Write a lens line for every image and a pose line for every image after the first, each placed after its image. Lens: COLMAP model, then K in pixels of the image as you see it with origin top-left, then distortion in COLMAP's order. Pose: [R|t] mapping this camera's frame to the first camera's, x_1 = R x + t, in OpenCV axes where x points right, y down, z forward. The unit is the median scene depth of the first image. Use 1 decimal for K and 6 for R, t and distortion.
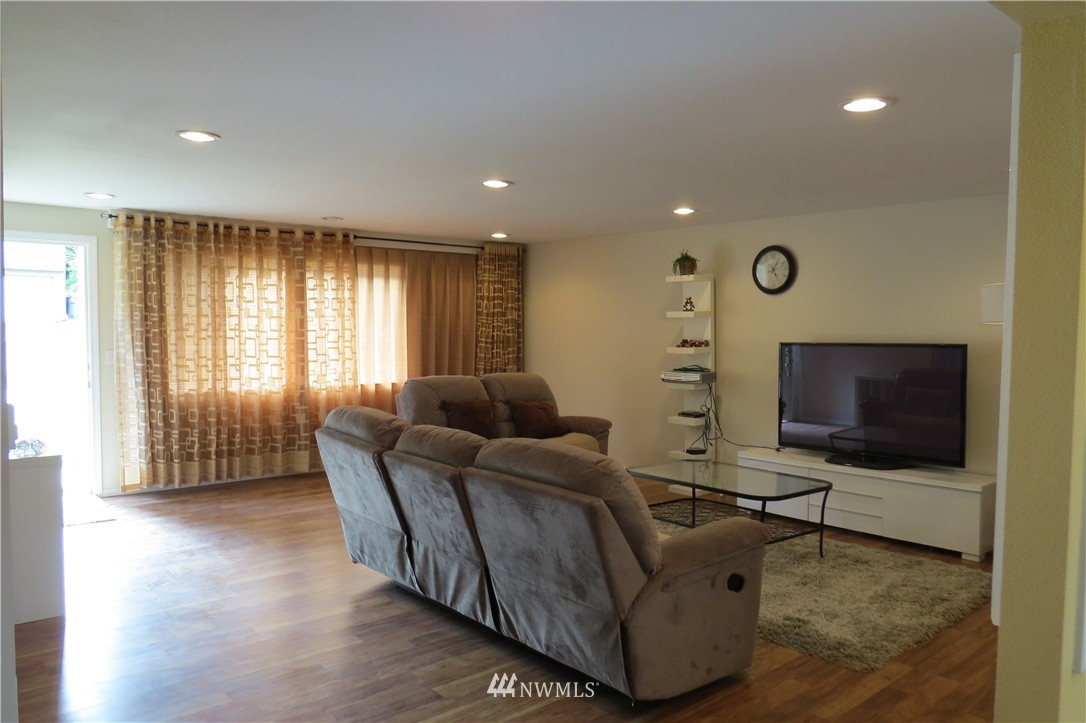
lens RADIAL K [[783.3, 0, 539.0], [0, 783.3, 360.9], [0, 0, 1]] dist [-0.021062, 0.008307]
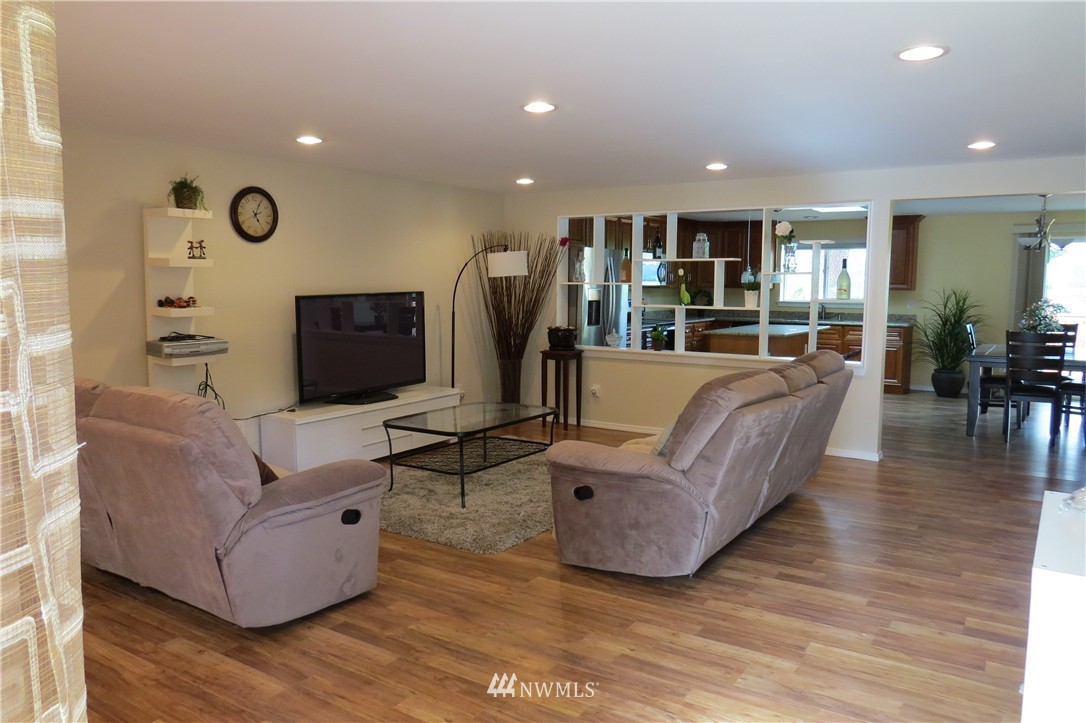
lens RADIAL K [[783.3, 0, 537.9], [0, 783.3, 360.4], [0, 0, 1]] dist [-0.021062, 0.008307]
pose [[-0.276199, -0.097249, 0.956168, -0.664785], [0.051897, 0.991907, 0.115875, -0.039506], [-0.959698, 0.081627, -0.268917, 0.963300]]
